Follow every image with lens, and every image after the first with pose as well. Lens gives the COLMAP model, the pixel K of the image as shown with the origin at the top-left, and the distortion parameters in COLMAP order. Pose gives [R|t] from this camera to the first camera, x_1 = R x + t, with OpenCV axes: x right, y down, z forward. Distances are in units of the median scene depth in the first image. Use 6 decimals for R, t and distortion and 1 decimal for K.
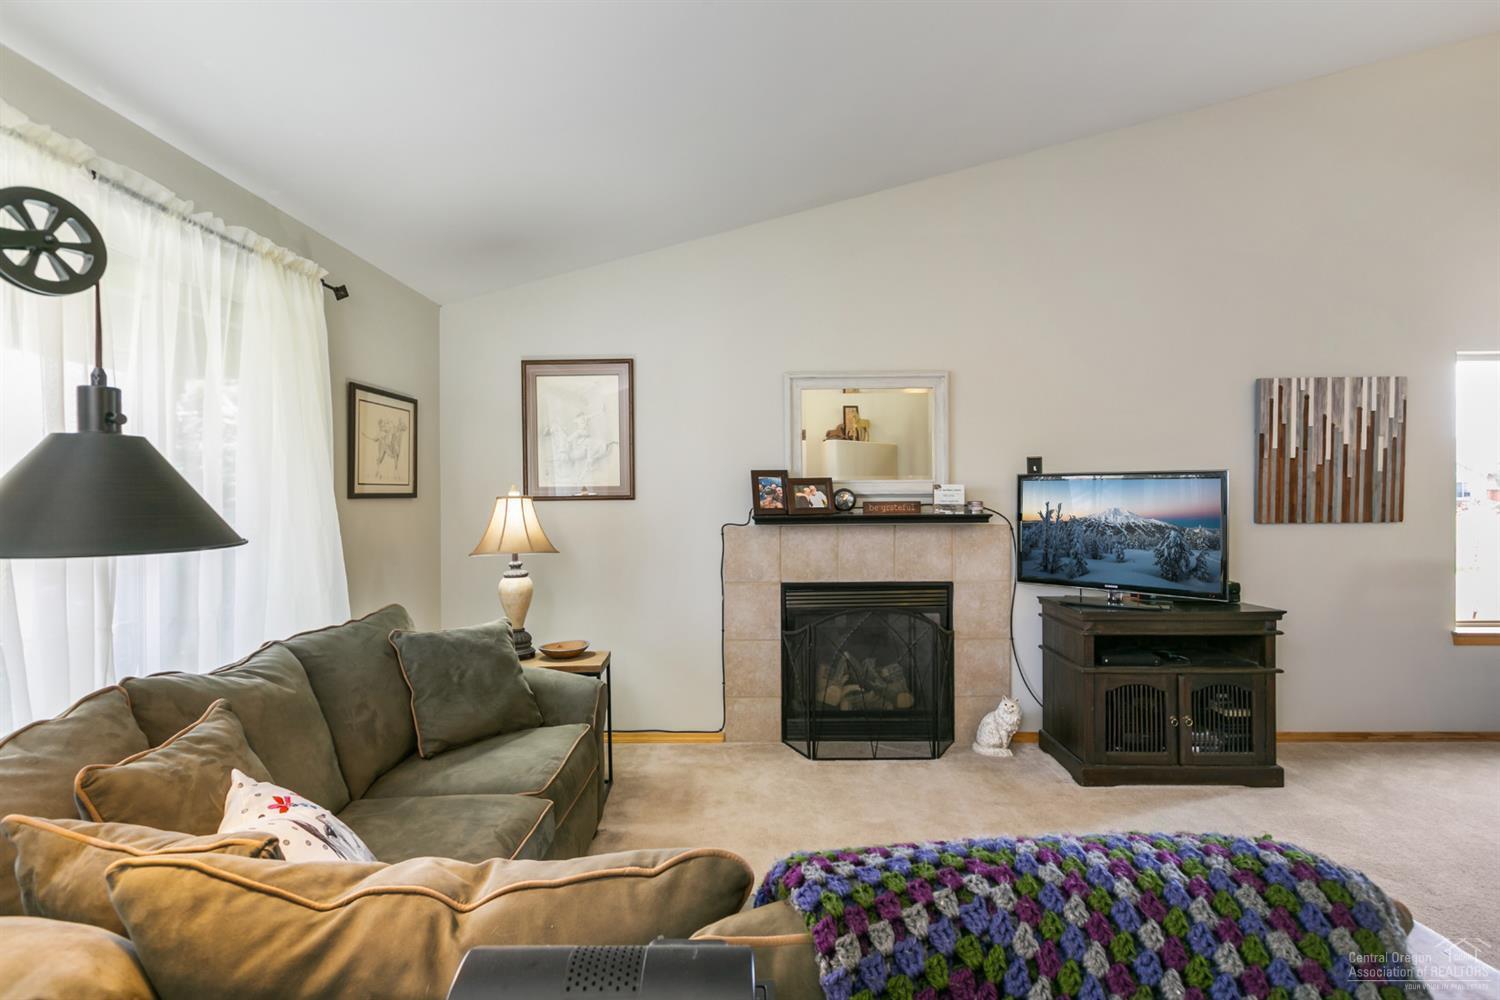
lens RADIAL K [[733.5, 0, 750.0], [0, 733.5, 500.0], [0, 0, 1]] dist [0.001819, 0.000099]
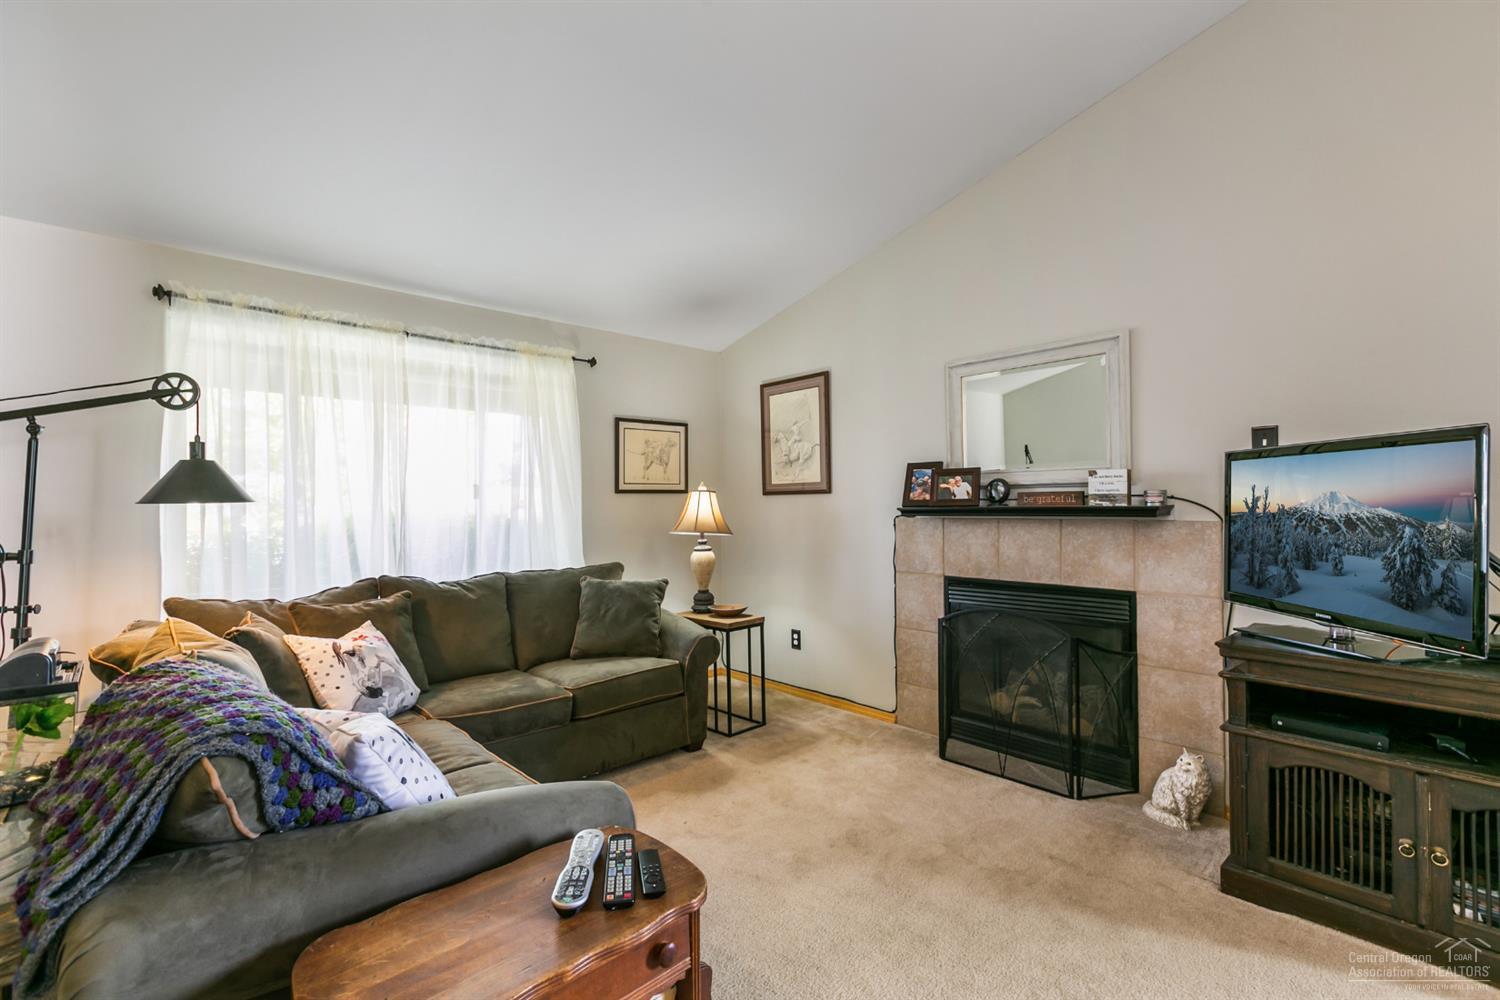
lens RADIAL K [[670.9, 0, 750.0], [0, 670.9, 500.0], [0, 0, 1]] dist [0.014949, -0.008948]
pose [[0.677176, -0.003841, -0.735811, 0.546134], [-0.000280, 0.999985, -0.005477, 0.016408], [0.735821, 0.003915, 0.677165, 0.200606]]
